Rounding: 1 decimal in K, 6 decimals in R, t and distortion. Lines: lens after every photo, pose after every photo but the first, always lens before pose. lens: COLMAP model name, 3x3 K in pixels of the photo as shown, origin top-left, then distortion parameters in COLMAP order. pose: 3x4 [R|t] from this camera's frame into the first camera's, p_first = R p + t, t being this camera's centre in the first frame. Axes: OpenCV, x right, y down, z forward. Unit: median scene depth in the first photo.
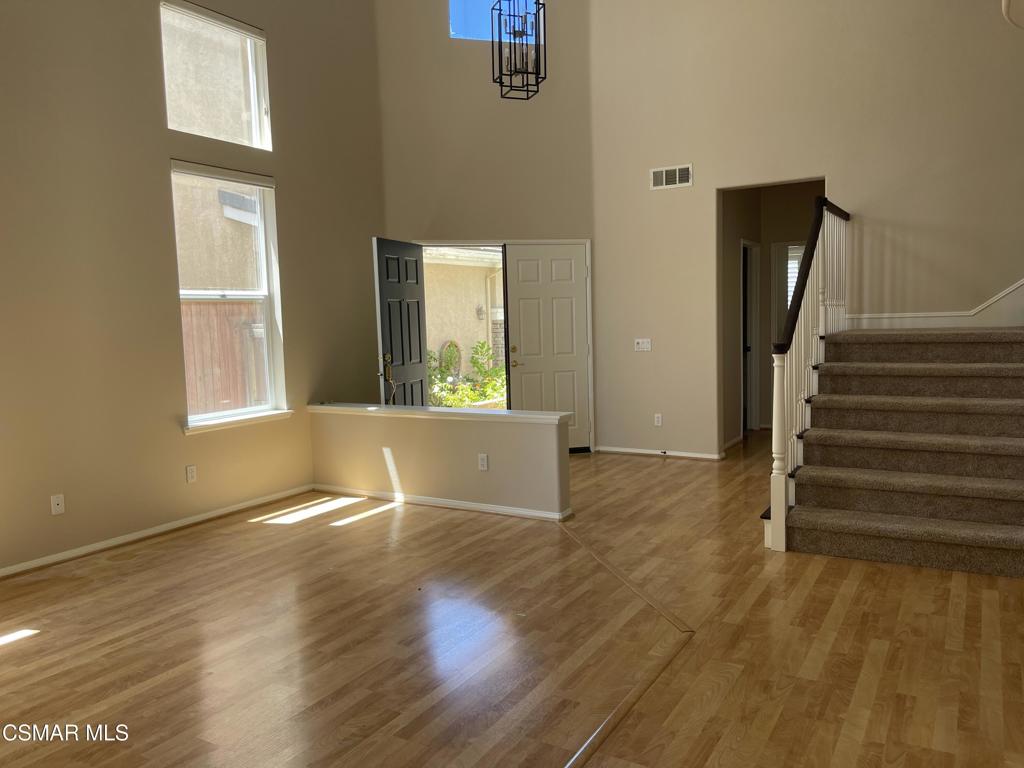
lens RADIAL K [[770.3, 0, 517.3], [0, 770.3, 382.0], [0, 0, 1]] dist [0.058865, -0.071294]
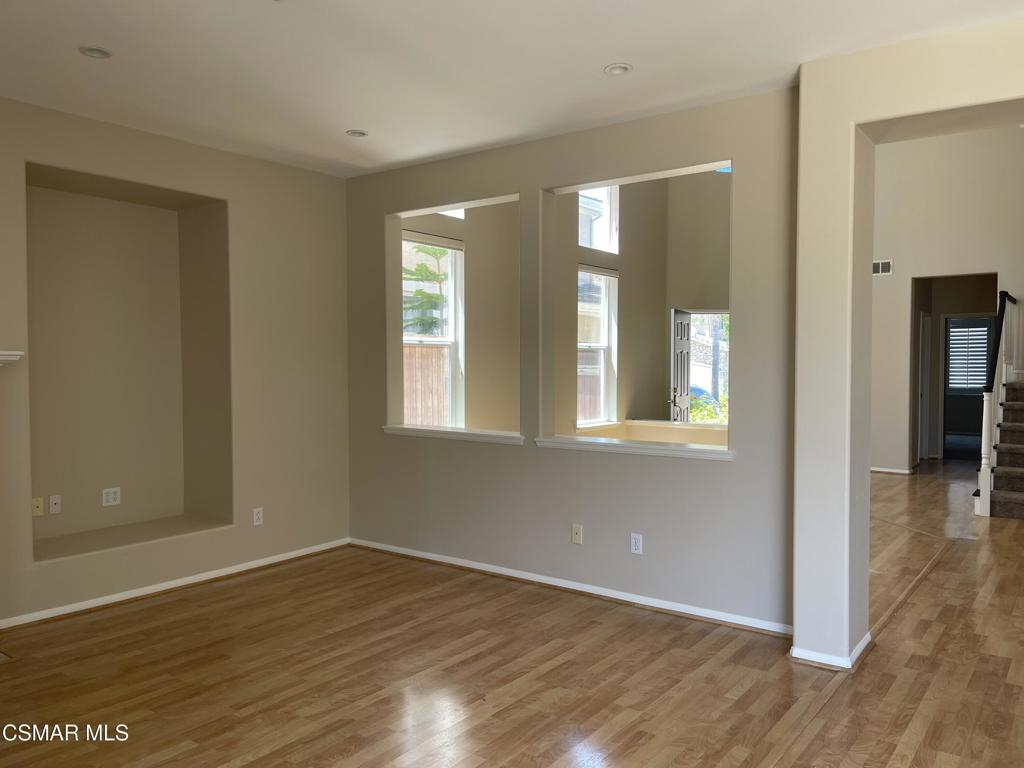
lens RADIAL K [[770.3, 0, 508.7], [0, 770.3, 387.3], [0, 0, 1]] dist [0.058865, -0.071294]
pose [[0.993039, 0.032079, -0.113331, -0.348785], [-0.038166, 0.997920, -0.051956, 0.056212], [0.111428, 0.055920, 0.992198, -0.537811]]
